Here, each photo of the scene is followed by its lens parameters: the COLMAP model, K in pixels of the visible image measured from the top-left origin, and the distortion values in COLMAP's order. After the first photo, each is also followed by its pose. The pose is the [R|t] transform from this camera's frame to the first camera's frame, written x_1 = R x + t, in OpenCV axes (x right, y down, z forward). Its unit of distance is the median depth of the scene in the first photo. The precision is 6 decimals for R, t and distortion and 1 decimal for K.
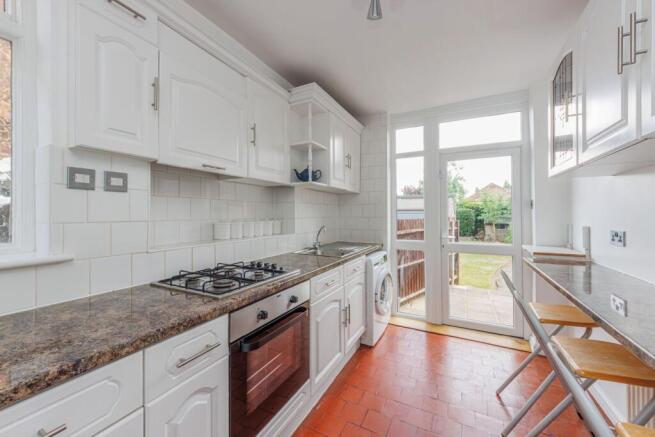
lens RADIAL K [[252.3, 0, 327.3], [0, 252.3, 218.4], [0, 0, 1]] dist [0.005275, -0.002329]
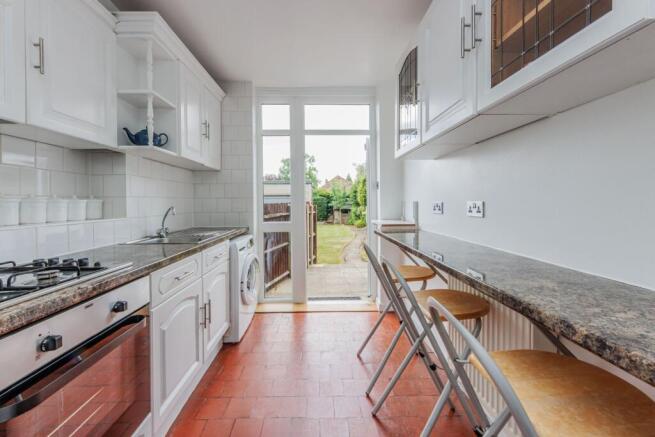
lens RADIAL K [[252.3, 0, 323.1], [0, 252.3, 207.1], [0, 0, 1]] dist [0.005275, -0.002329]
pose [[0.867610, -0.007019, 0.497196, 0.001325], [0.005727, 0.999975, 0.004122, 0.039042], [-0.497212, -0.000728, 0.867629, 0.103270]]
